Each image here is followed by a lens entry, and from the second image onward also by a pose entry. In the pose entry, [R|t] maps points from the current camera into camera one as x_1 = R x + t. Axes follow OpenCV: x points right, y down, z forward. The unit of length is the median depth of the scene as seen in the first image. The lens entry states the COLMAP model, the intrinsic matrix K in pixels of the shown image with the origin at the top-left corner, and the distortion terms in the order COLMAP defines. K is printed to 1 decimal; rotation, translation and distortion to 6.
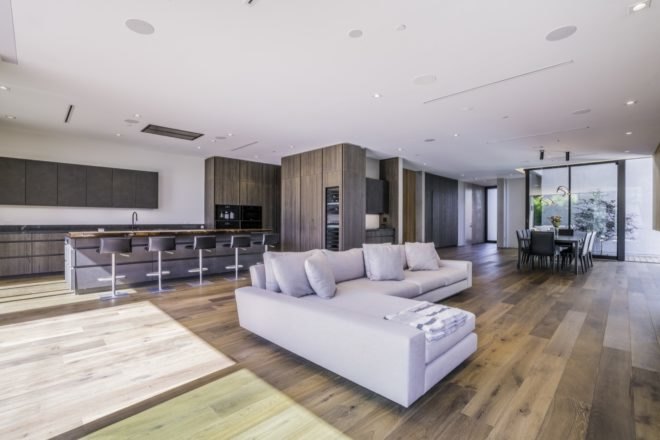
lens RADIAL K [[308.7, 0, 331.0], [0, 308.7, 220.6], [0, 0, 1]] dist [-0.017365, 0.000903]
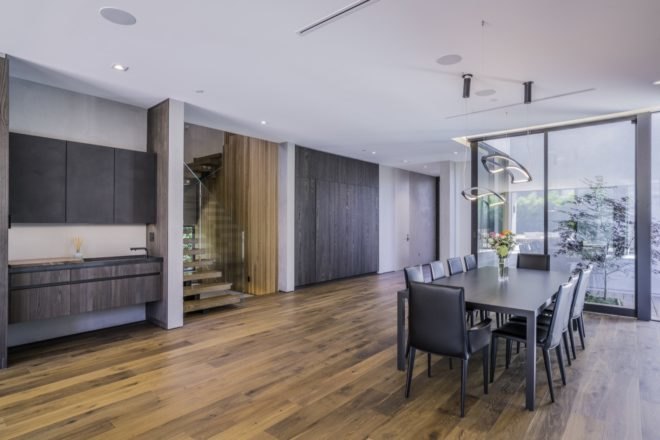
lens RADIAL K [[357.5, 0, 330.0], [0, 357.5, 220.0], [0, 0, 1]] dist [-0.017100, 0.001062]
pose [[0.997989, 0.000028, 0.063392, 0.417652], [0.000513, 0.999964, -0.008524, -0.024165], [-0.063390, 0.008540, 0.997952, 0.467629]]
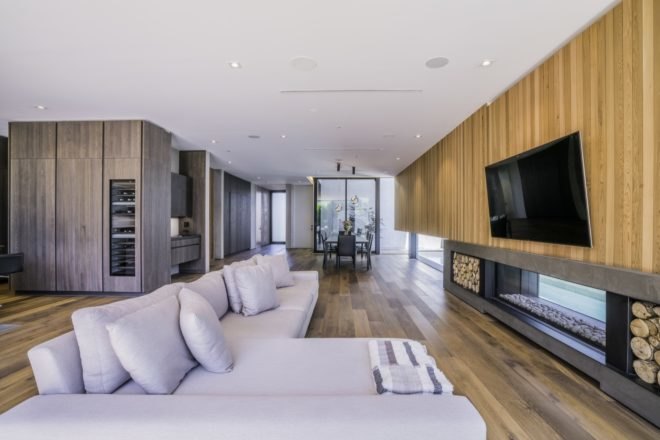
lens RADIAL K [[308.7, 0, 331.0], [0, 308.7, 220.6], [0, 0, 1]] dist [-0.017365, 0.000903]
pose [[0.743842, -0.001092, 0.668354, -0.088105], [0.001709, 0.999999, -0.000269, -0.012857], [-0.668353, 0.001342, 0.743843, 0.143157]]
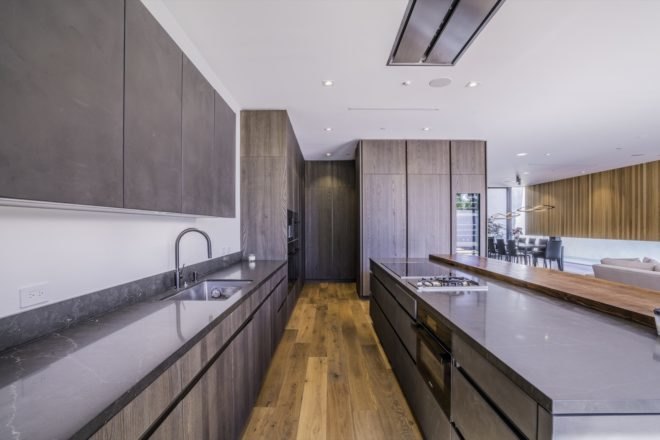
lens RADIAL K [[308.7, 0, 331.0], [0, 308.7, 220.6], [0, 0, 1]] dist [-0.017365, 0.000903]
pose [[0.713416, 0.006548, 0.700710, -0.631871], [0.003185, 0.999916, -0.012587, -0.028197], [-0.700733, 0.011211, 0.713335, 0.570888]]
